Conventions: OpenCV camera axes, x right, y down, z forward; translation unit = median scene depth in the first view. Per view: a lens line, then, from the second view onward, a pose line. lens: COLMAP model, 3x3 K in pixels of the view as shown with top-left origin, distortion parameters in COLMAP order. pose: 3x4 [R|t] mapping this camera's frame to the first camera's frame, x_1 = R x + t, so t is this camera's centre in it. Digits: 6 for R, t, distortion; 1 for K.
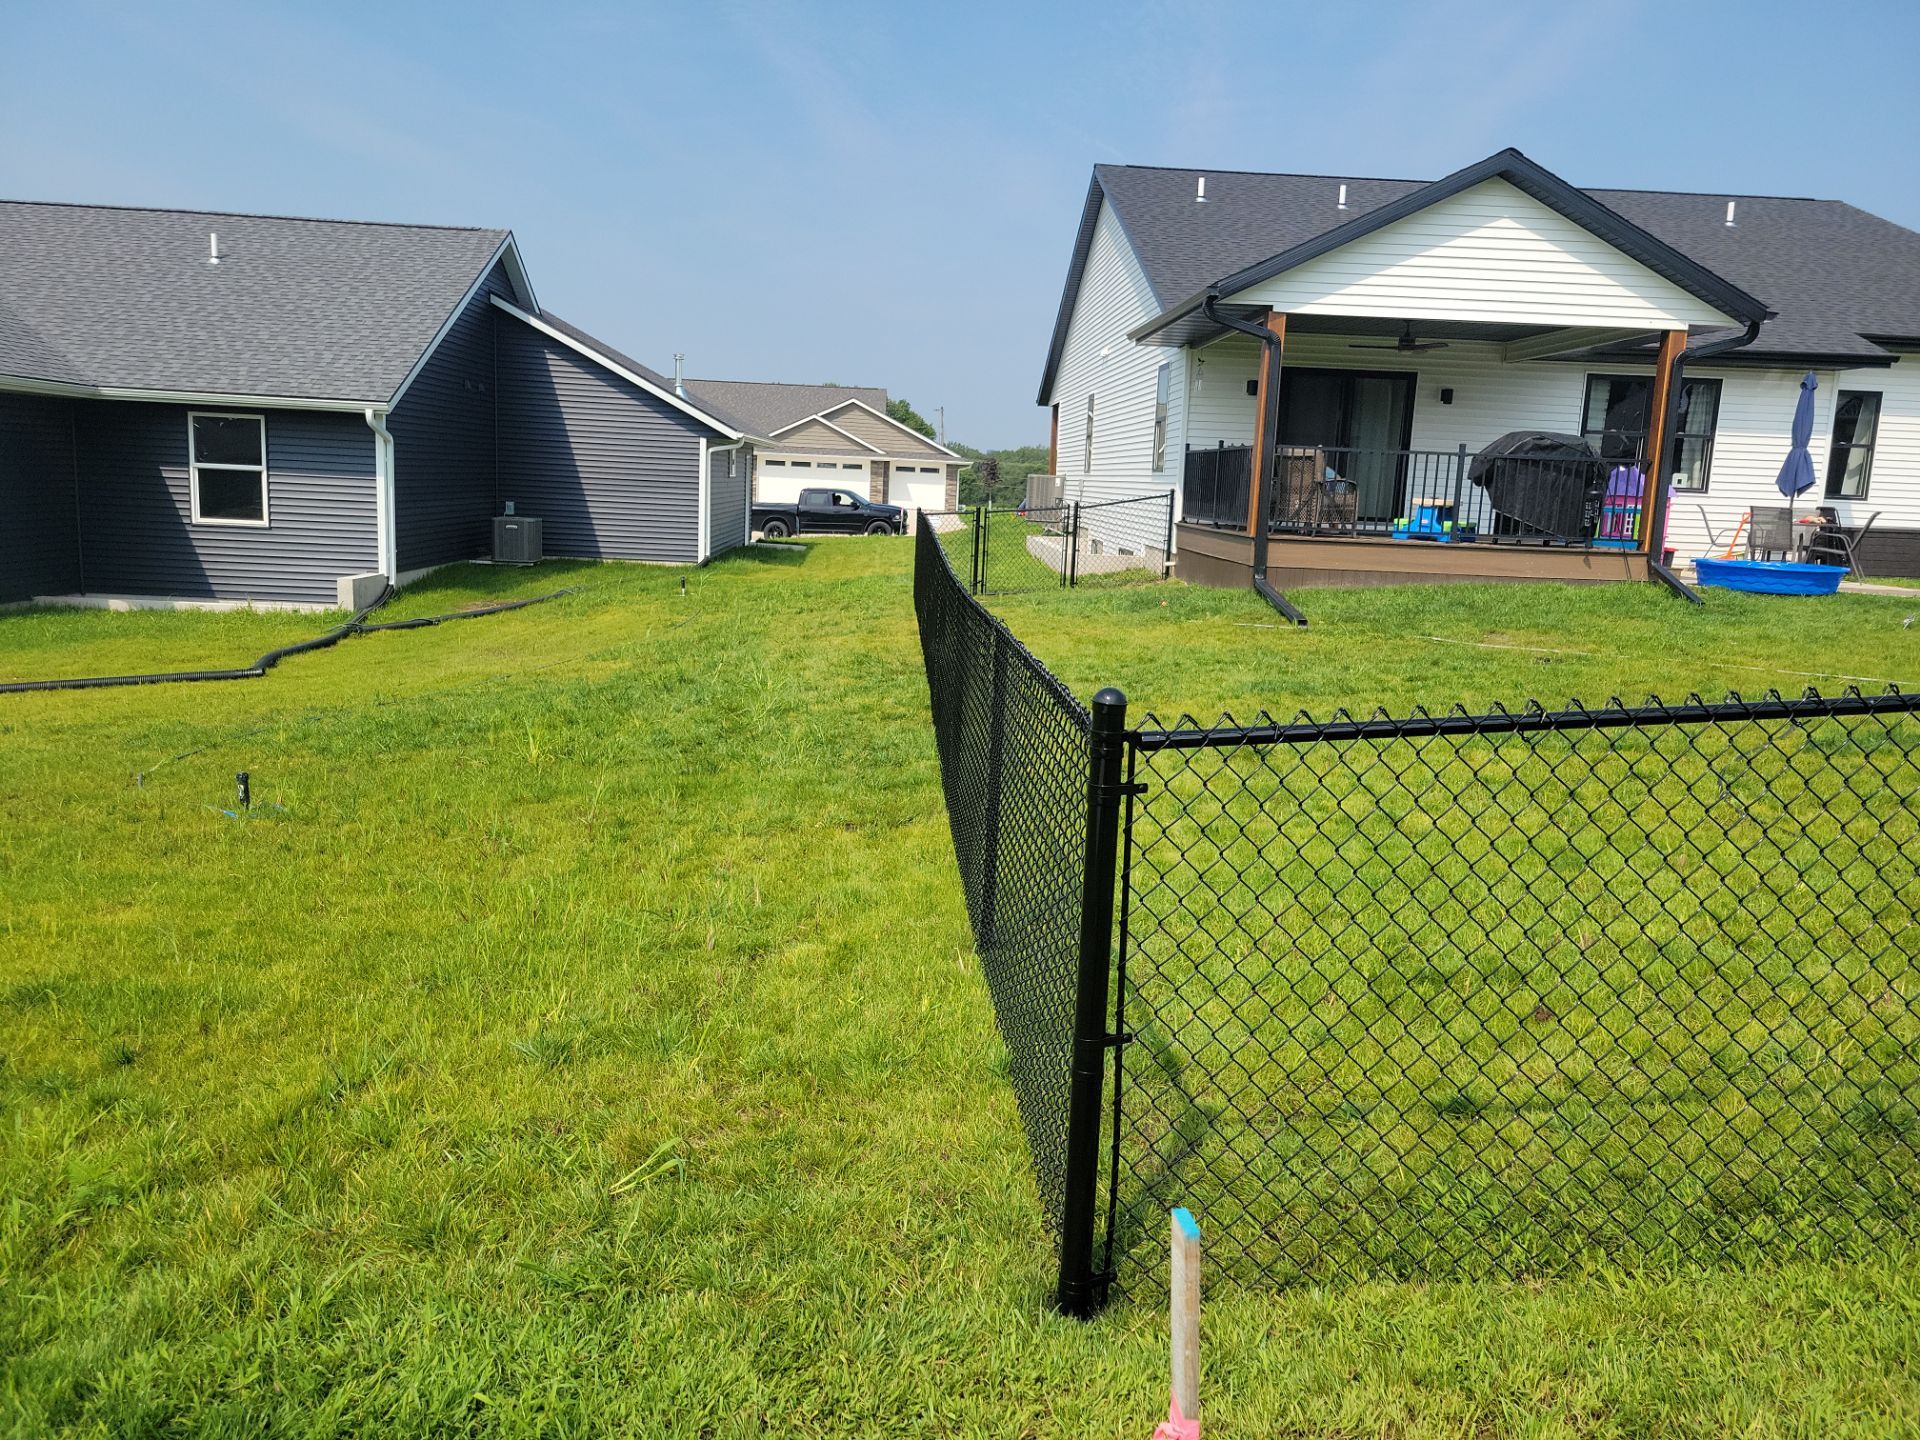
lens RADIAL K [[1425.0, 0, 948.9], [0, 1425.0, 708.9], [0, 0, 1]] dist [0.055699, -0.038293]
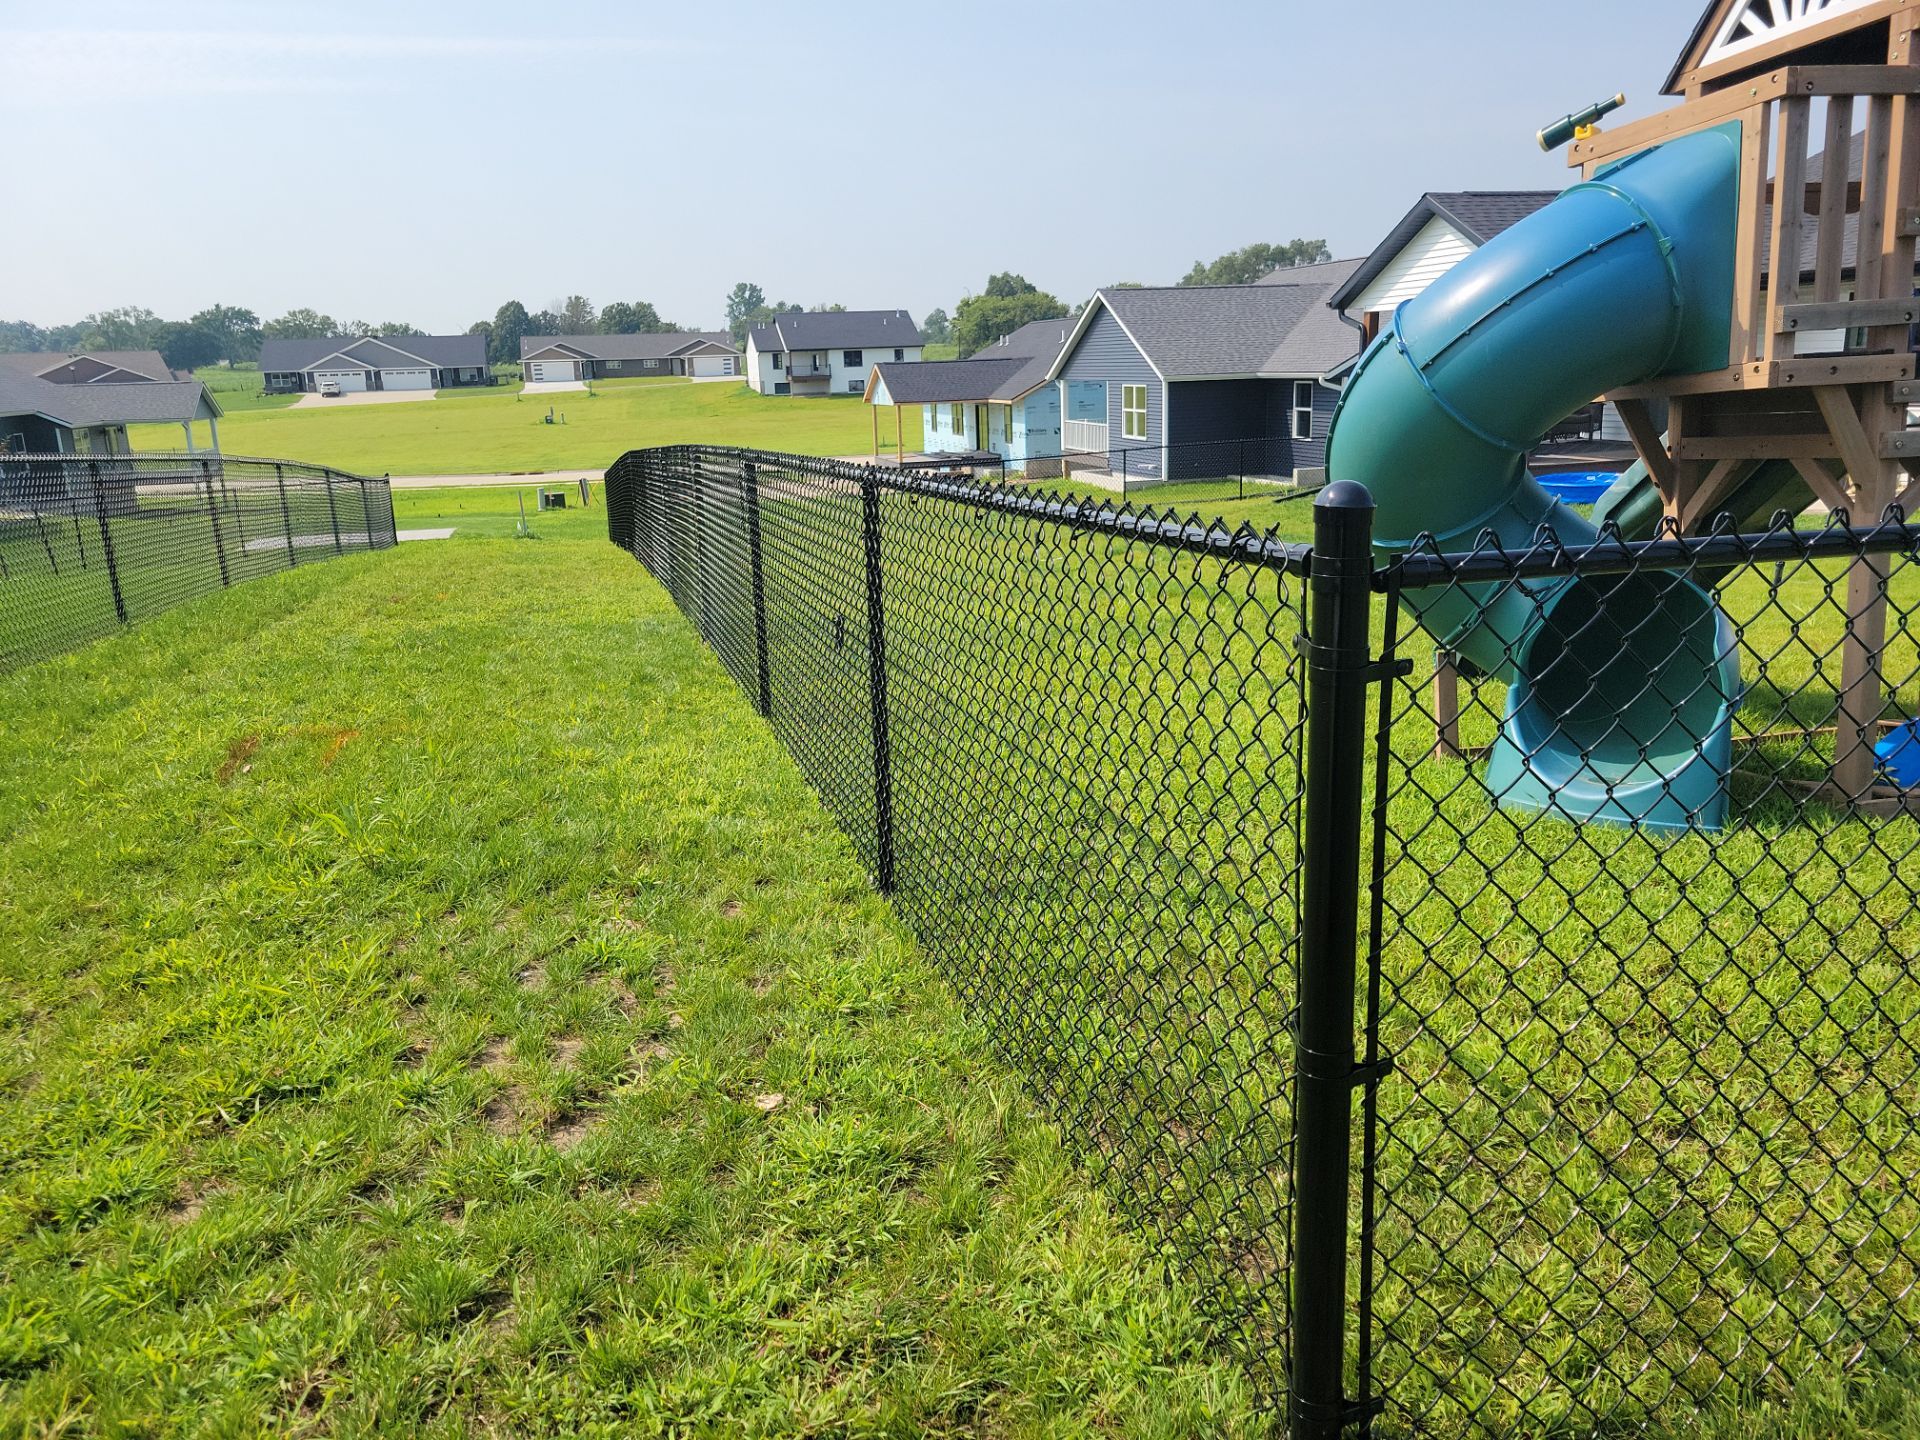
lens RADIAL K [[1425.0, 0, 948.9], [0, 1425.0, 708.9], [0, 0, 1]] dist [0.055699, -0.038293]
pose [[0.199447, 0.183184, -0.962634, 1.424441], [-0.112982, 0.980119, 0.163103, -0.037832], [0.973374, 0.076231, 0.216178, 0.174418]]
